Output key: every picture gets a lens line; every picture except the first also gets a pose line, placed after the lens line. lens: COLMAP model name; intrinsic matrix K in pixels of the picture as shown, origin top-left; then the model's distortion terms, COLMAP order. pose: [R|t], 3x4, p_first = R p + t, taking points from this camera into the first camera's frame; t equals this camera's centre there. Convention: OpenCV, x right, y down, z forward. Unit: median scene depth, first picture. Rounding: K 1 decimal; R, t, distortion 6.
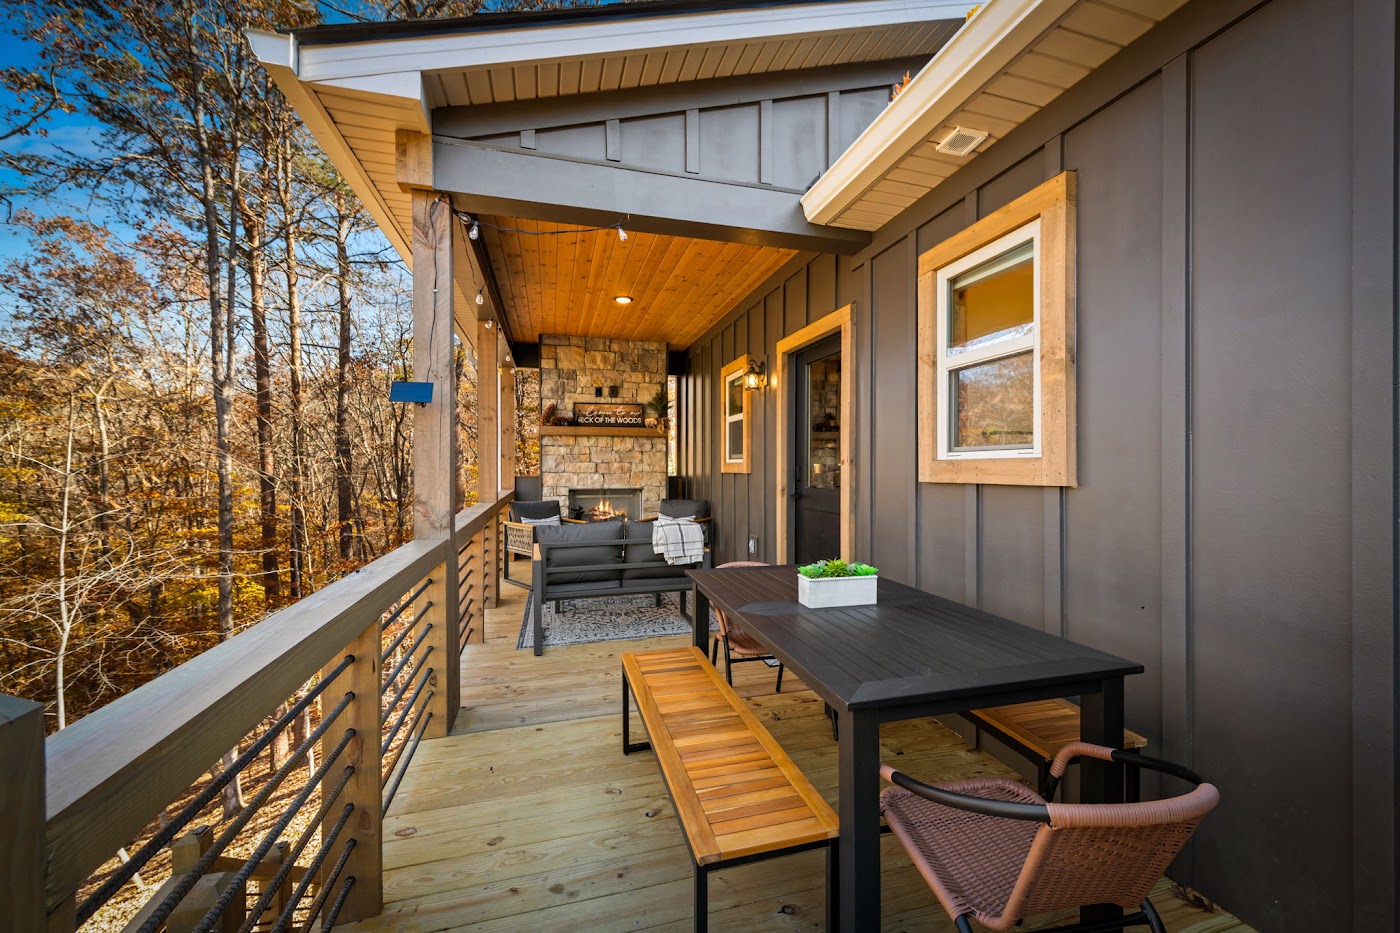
lens RADIAL K [[557.0, 0, 700.0], [0, 557.0, 466.5], [0, 0, 1]] dist [0.013796, 0.000125]
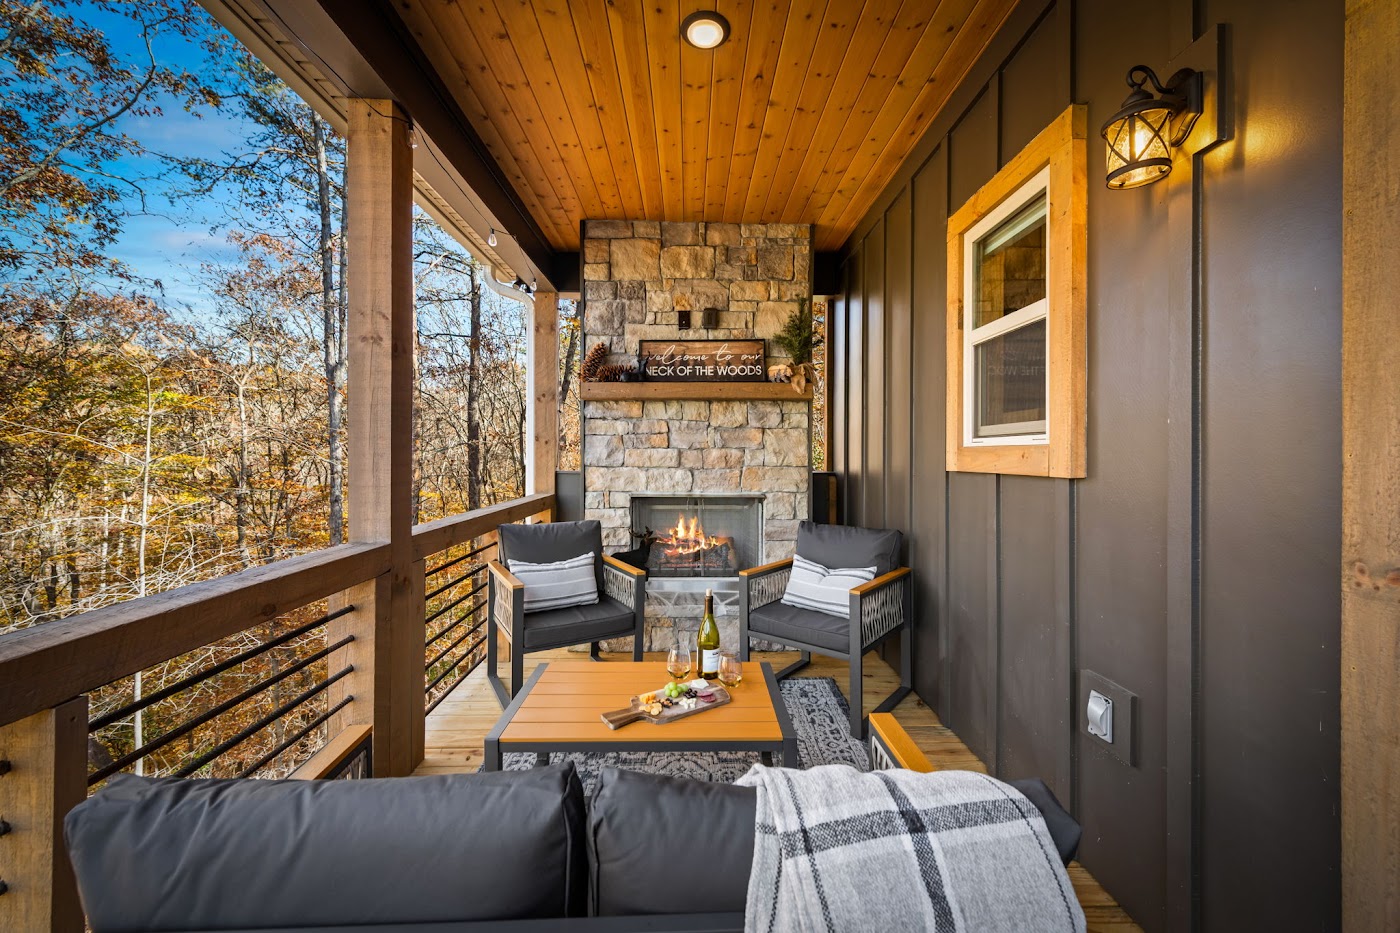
lens RADIAL K [[557.0, 0, 700.0], [0, 557.0, 466.5], [0, 0, 1]] dist [0.013796, 0.000125]
pose [[0.970479, 0.005901, -0.241114, -0.033755], [-0.001263, 0.999811, 0.019385, -0.000059], [0.241183, -0.018509, 0.970303, 0.468882]]
